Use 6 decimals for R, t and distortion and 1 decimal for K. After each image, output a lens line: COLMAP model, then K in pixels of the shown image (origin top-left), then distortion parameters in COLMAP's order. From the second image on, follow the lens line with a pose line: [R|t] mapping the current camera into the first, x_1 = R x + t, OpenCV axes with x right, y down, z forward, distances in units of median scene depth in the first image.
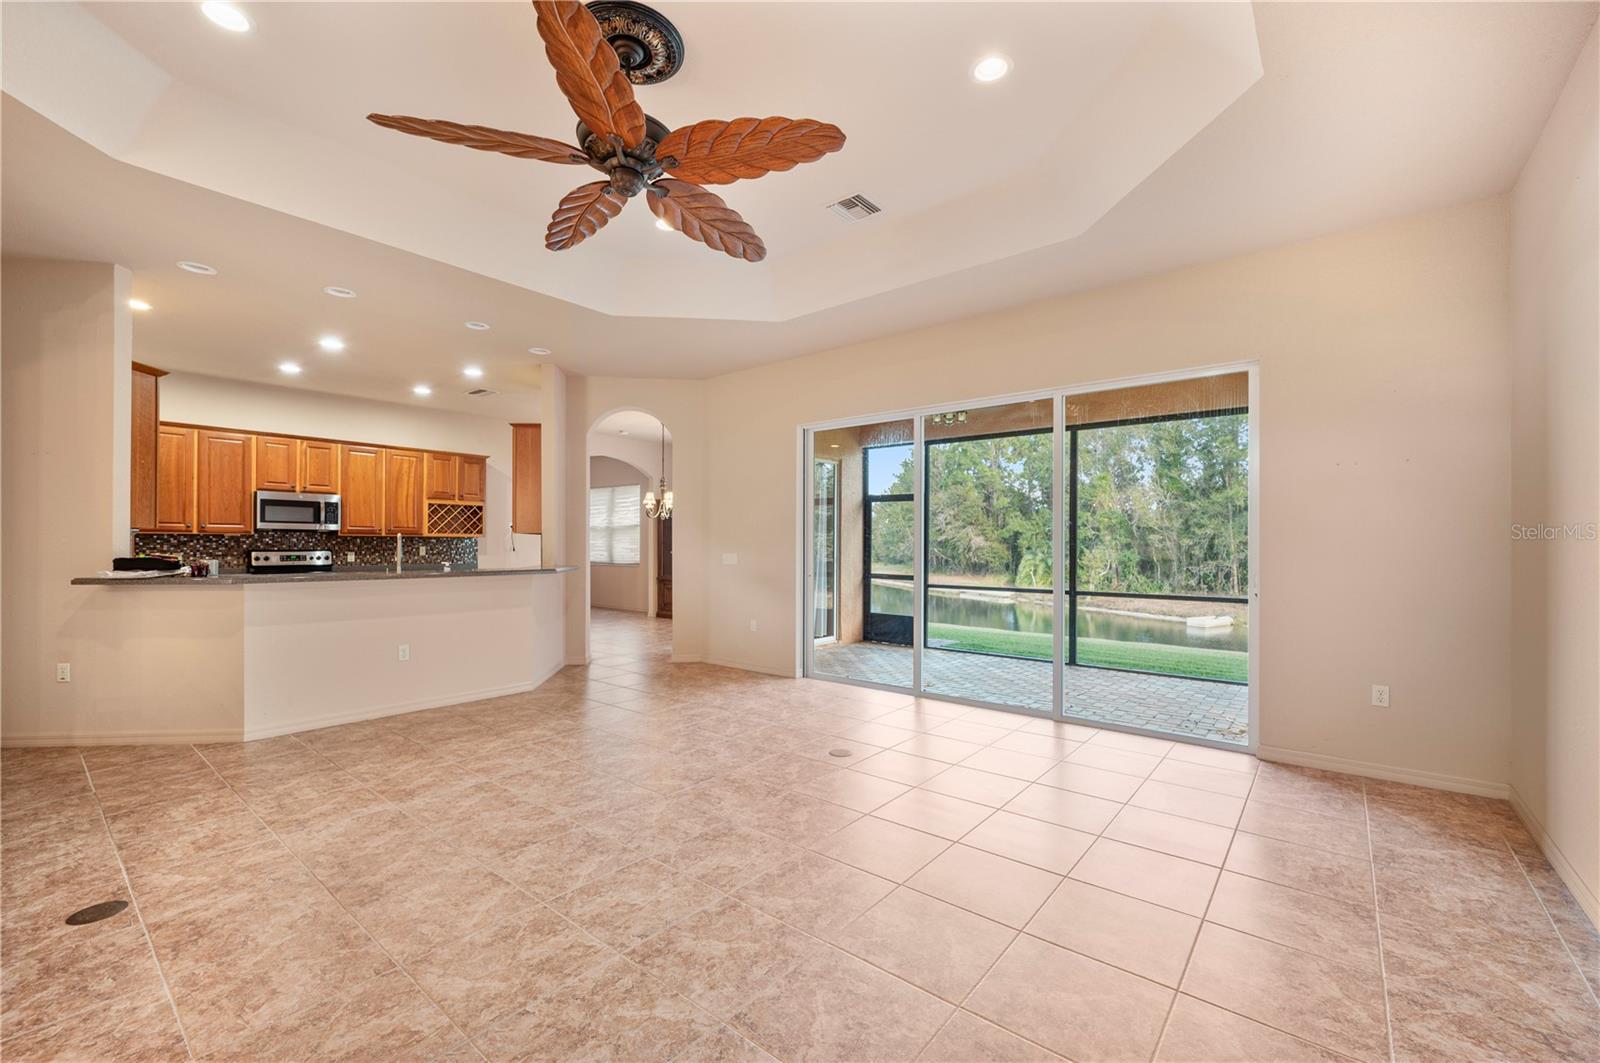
lens RADIAL K [[648.7, 0, 802.7], [0, 648.7, 540.4], [0, 0, 1]] dist [0.000212, 0.000064]
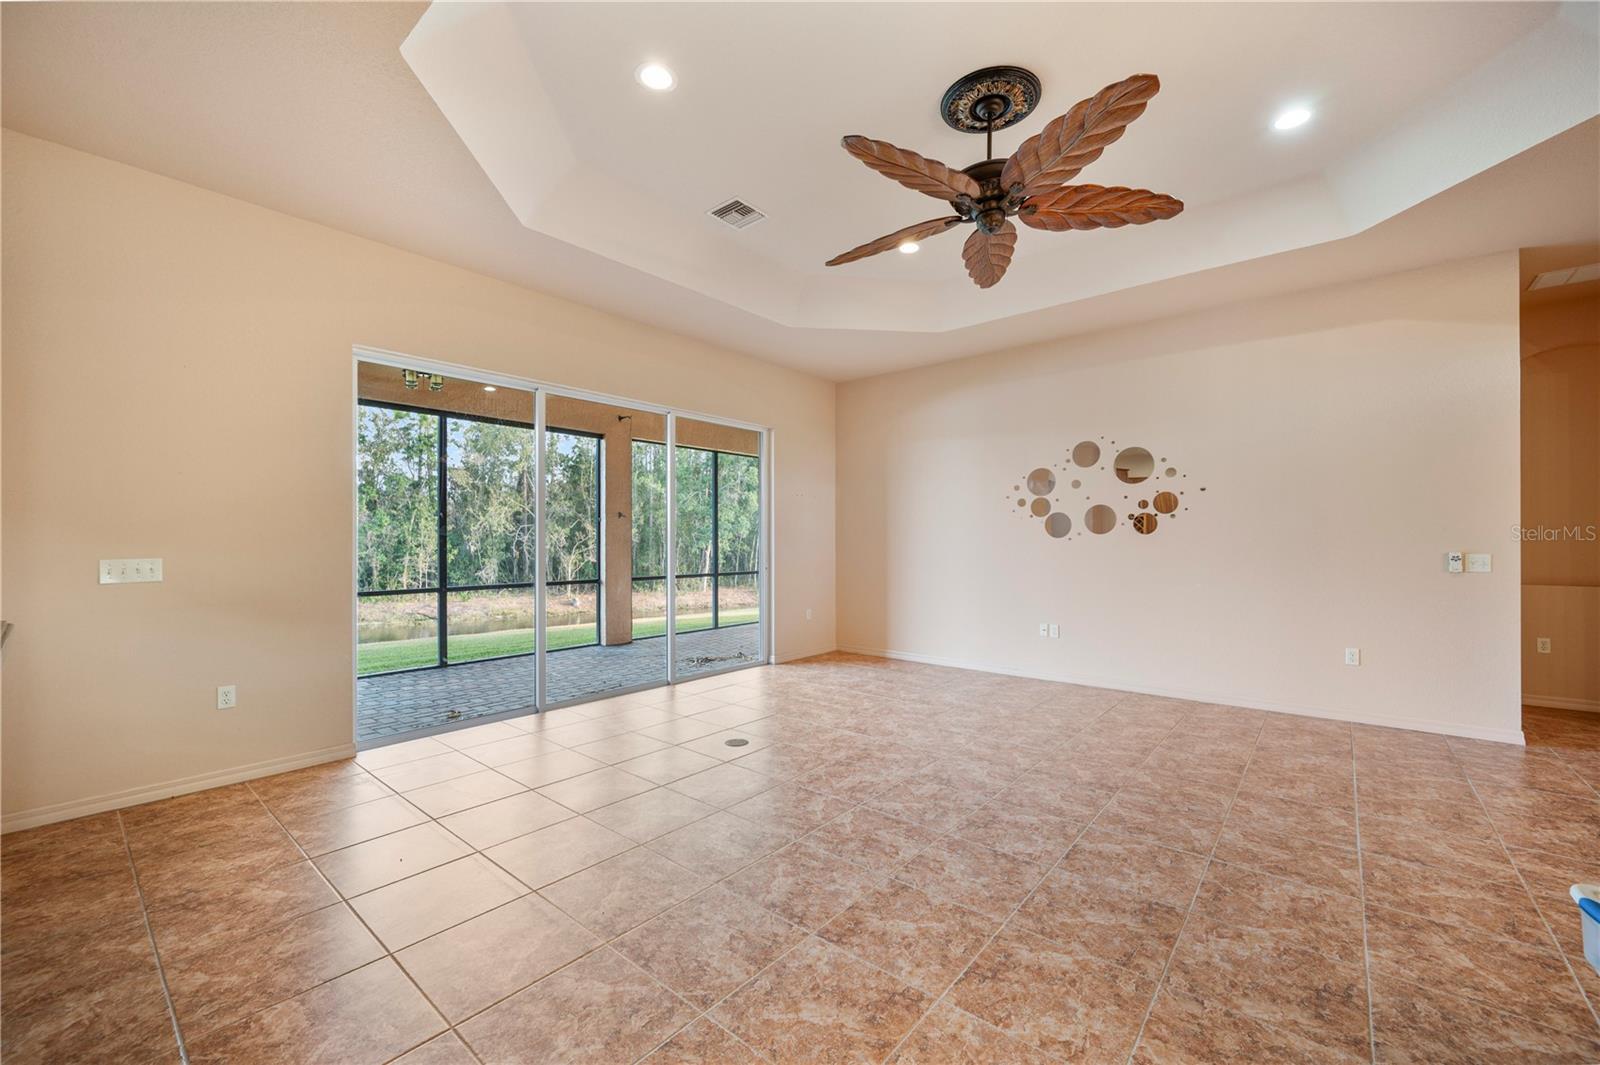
lens RADIAL K [[636.1, 0, 803.1], [0, 636.1, 538.2], [0, 0, 1]] dist [-0.001836, -0.000301]
pose [[0.020843, -0.001500, 0.999782, -1.422650], [-0.003682, 0.999992, 0.001577, 0.007069], [-0.999776, -0.003715, 0.020838, 1.330755]]
